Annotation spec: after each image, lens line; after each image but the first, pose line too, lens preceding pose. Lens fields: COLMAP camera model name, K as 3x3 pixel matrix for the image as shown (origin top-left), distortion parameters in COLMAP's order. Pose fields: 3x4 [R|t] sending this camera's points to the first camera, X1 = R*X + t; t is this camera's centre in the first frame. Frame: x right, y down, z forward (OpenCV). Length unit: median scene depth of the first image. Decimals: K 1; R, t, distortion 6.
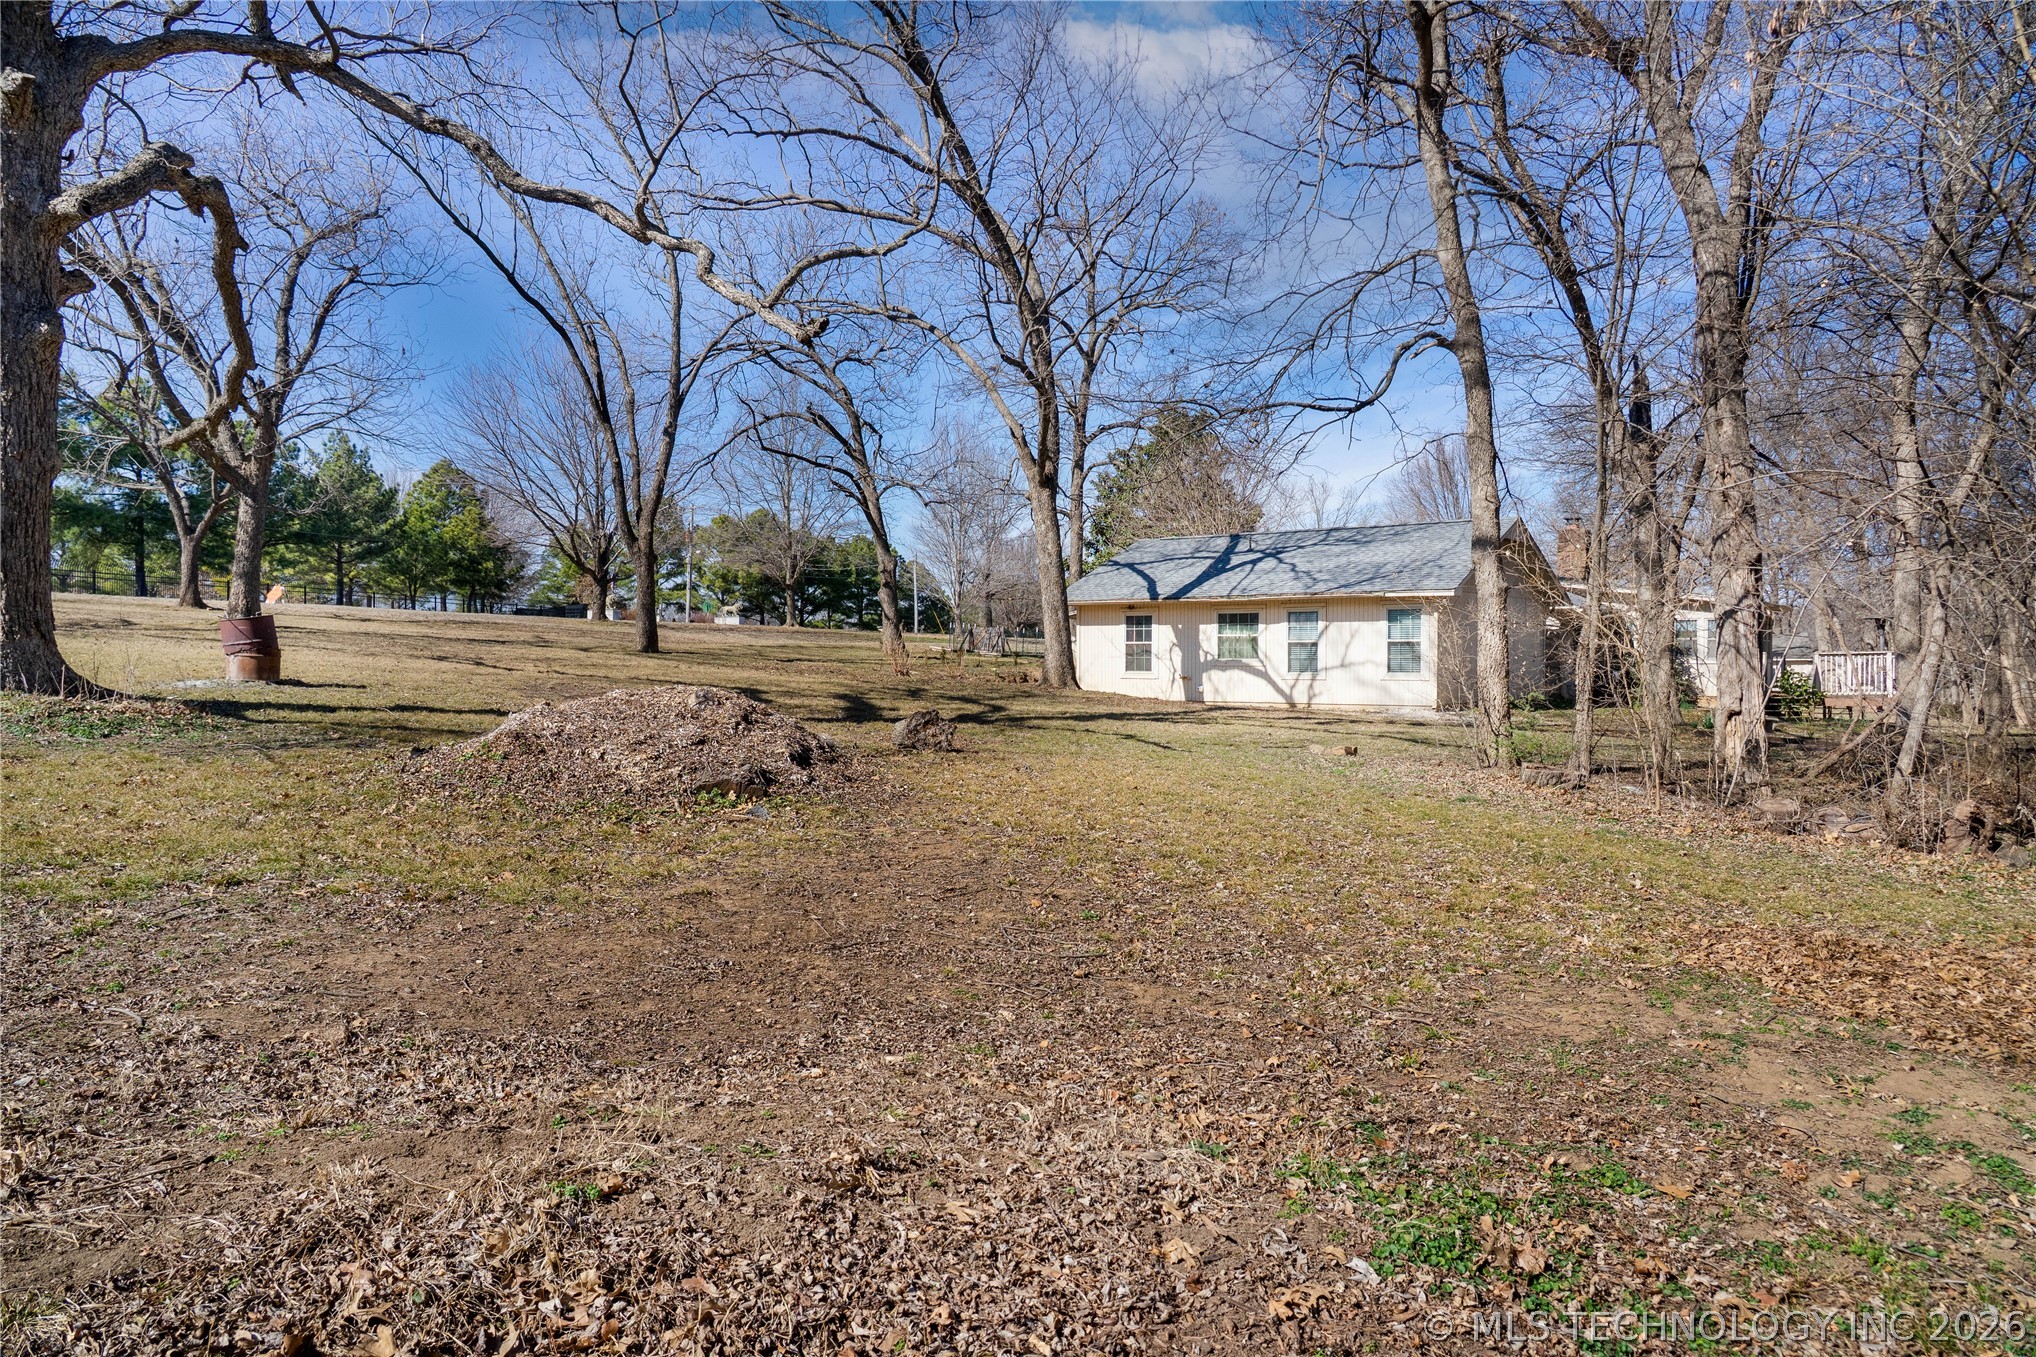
lens RADIAL K [[1377.9, 0, 1024.6], [0, 1377.9, 695.9], [0, 0, 1]] dist [0.003257, 0.003327]
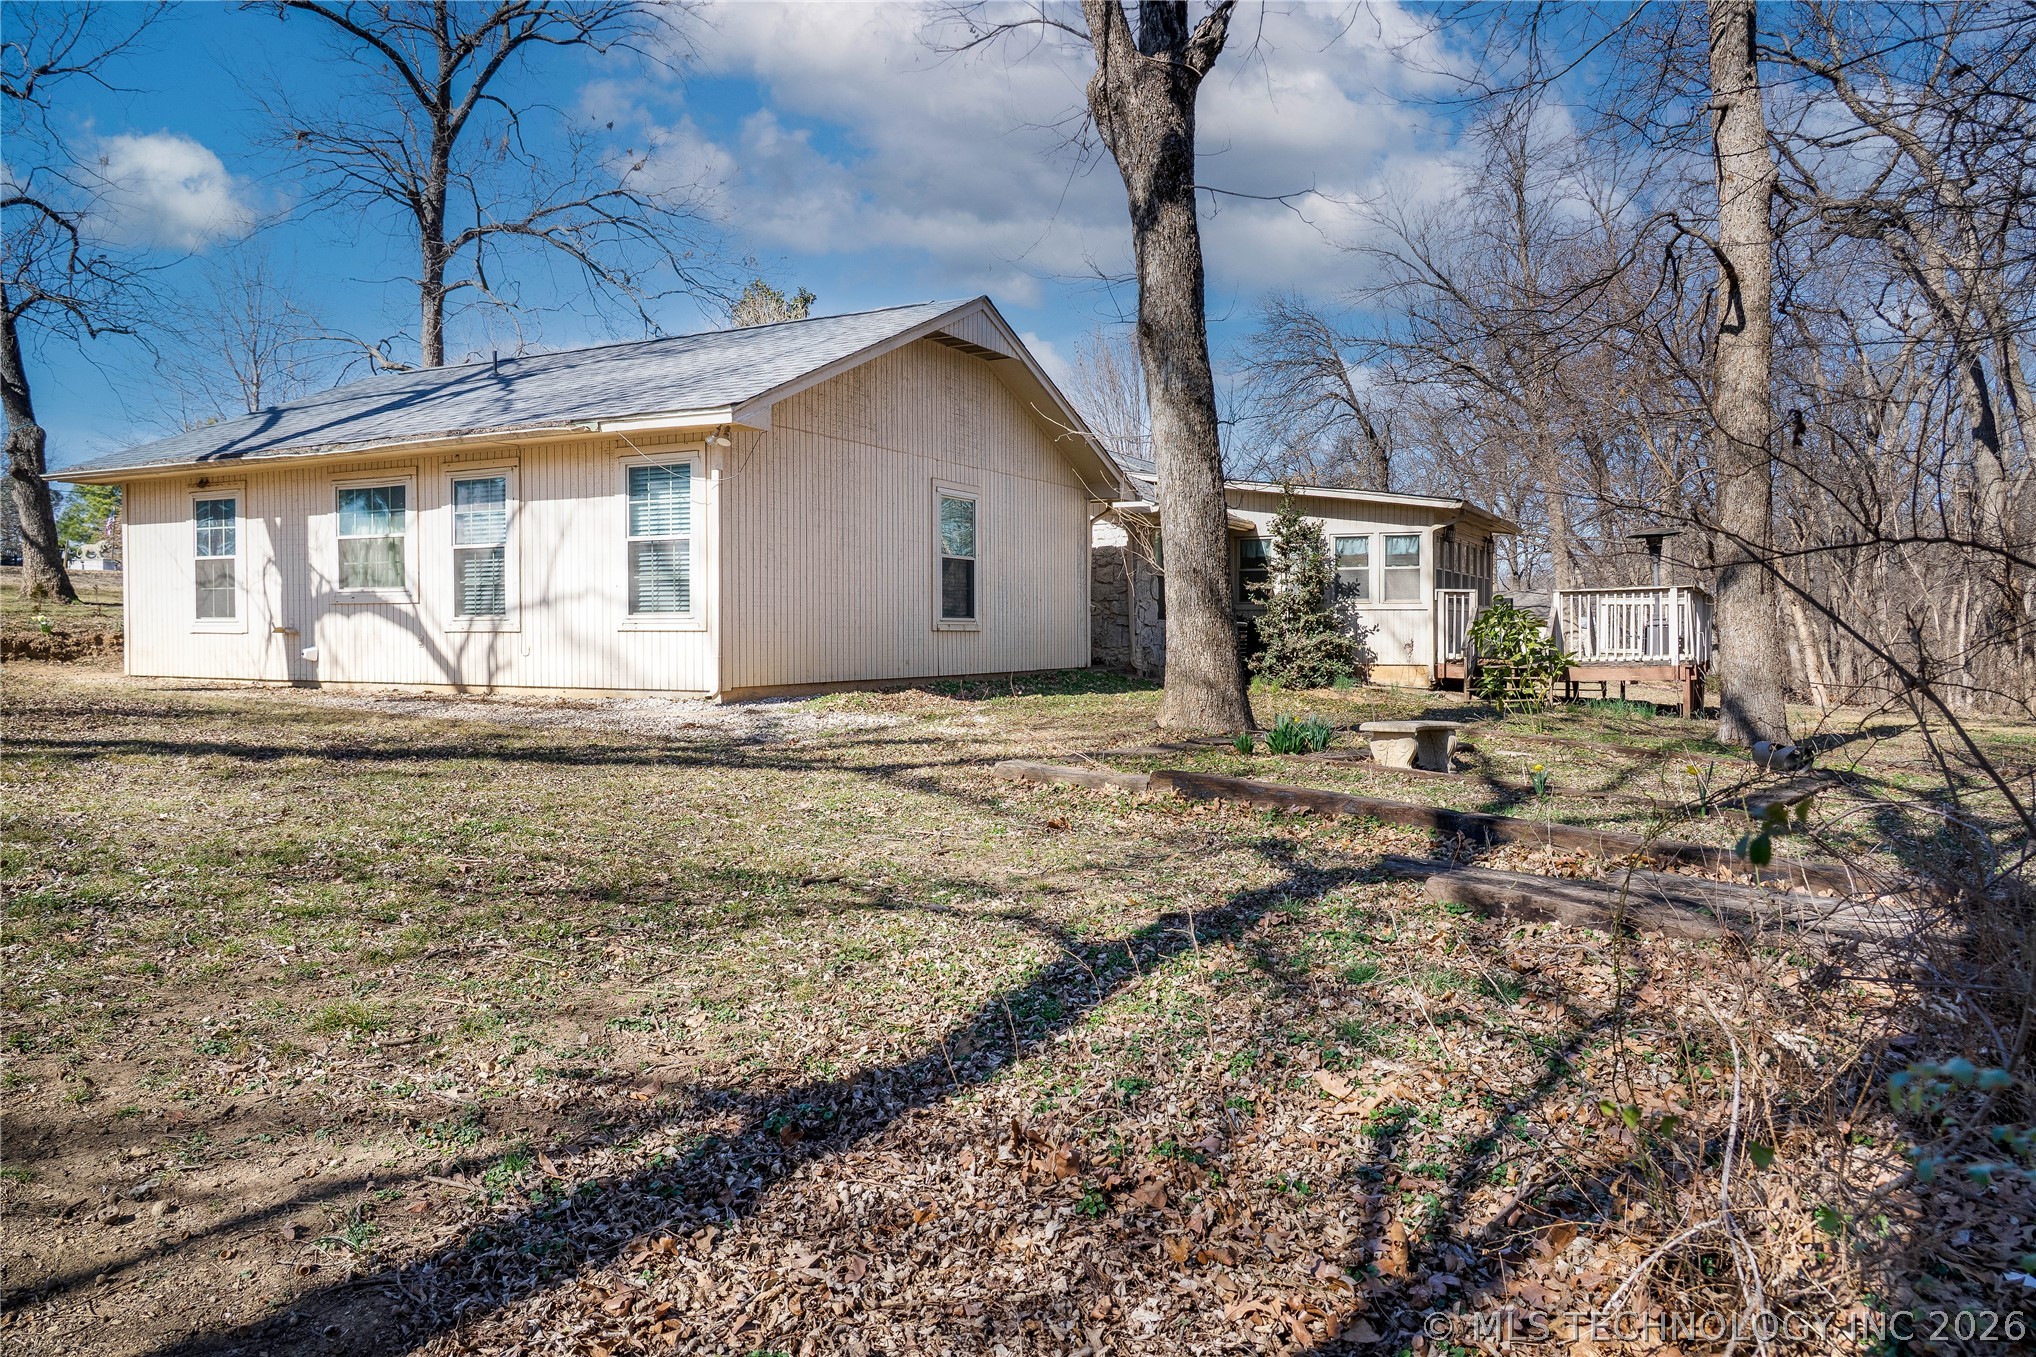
lens RADIAL K [[1377.9, 0, 1021.8], [0, 1377.9, 673.2], [0, 0, 1]] dist [0.003257, 0.003327]
pose [[0.988271, -0.006358, 0.152576, 0.299165], [0.005644, 0.999971, 0.005111, -0.000141], [-0.152604, -0.004190, 0.988278, 0.522806]]
